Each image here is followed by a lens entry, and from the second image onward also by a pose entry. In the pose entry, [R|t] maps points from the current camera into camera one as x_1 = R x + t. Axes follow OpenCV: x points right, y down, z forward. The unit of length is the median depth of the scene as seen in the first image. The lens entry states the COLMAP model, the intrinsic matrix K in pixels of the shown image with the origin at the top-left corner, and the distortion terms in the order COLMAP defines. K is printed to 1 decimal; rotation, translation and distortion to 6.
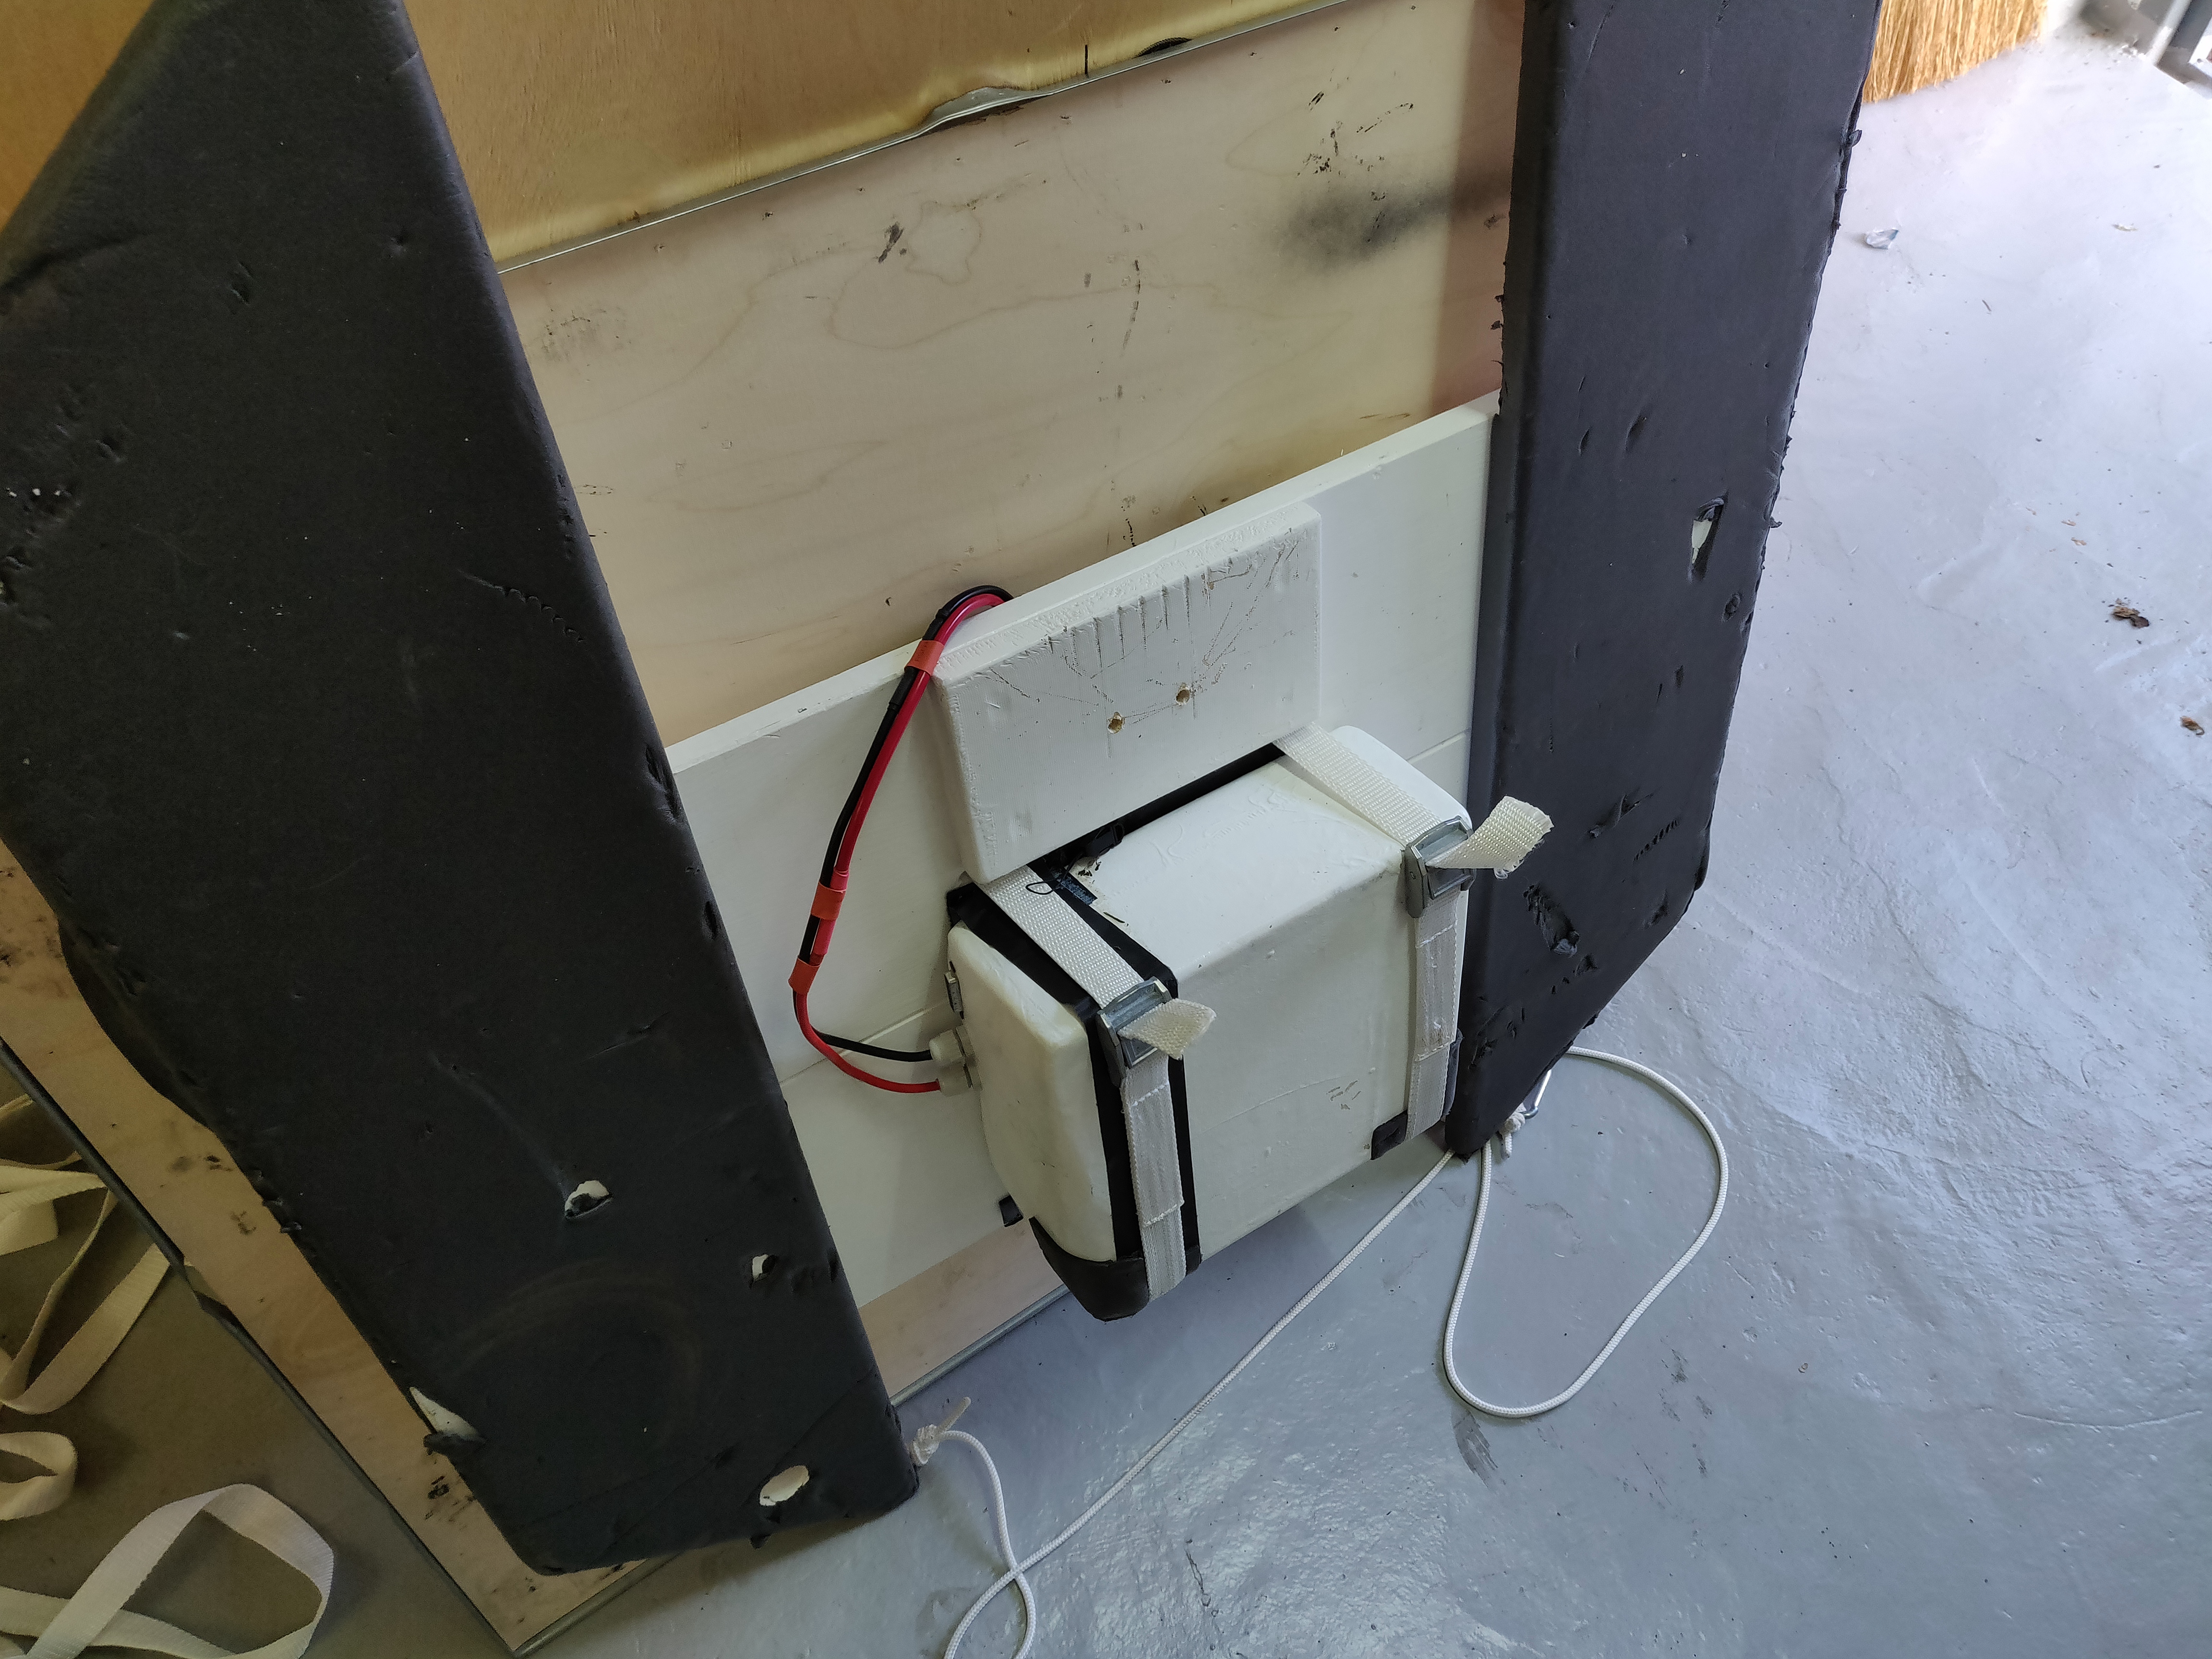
lens RADIAL K [[1686.7, 0, 1106.0], [0, 1686.7, 829.5], [0, 0, 1]] dist [-0.011197, 0.059026]
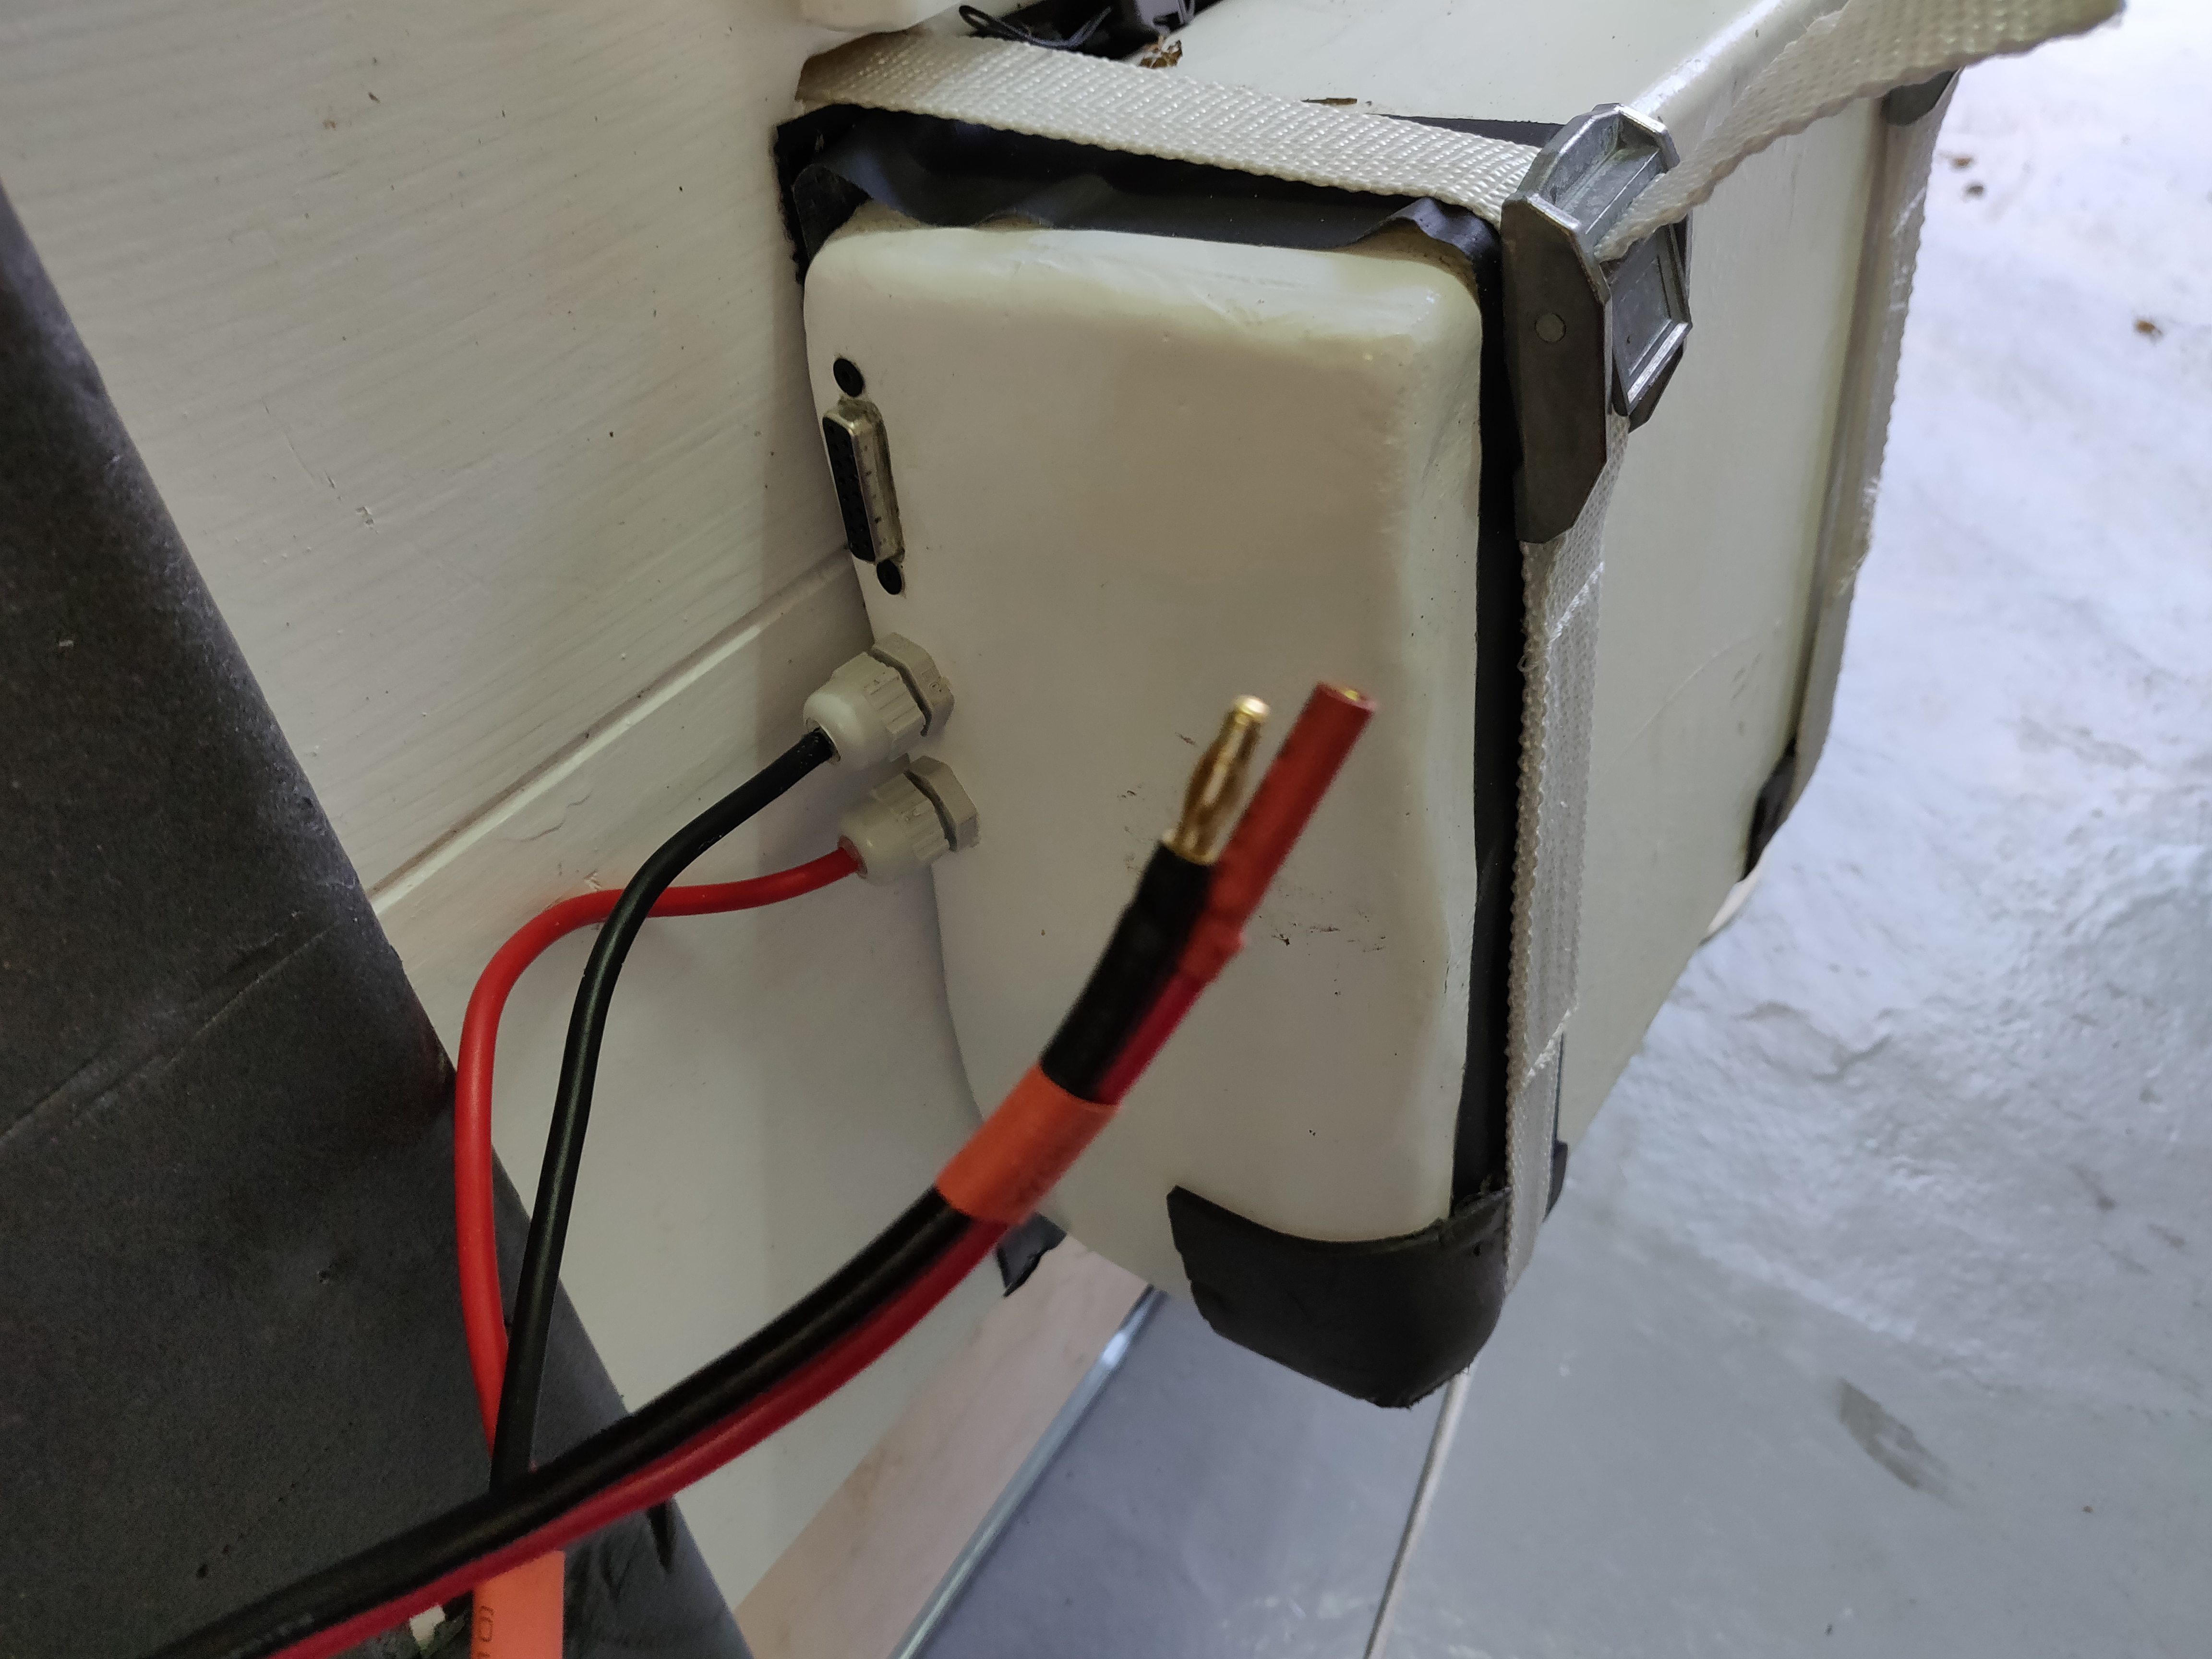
lens RADIAL K [[1686.7, 0, 1106.0], [0, 1686.7, 829.5], [0, 0, 1]] dist [-0.011197, 0.059026]
pose [[0.920178, -0.247021, 0.303733, -0.152930], [0.275013, 0.960011, -0.052407, 0.178146], [-0.278641, 0.131754, 0.951315, 0.678963]]
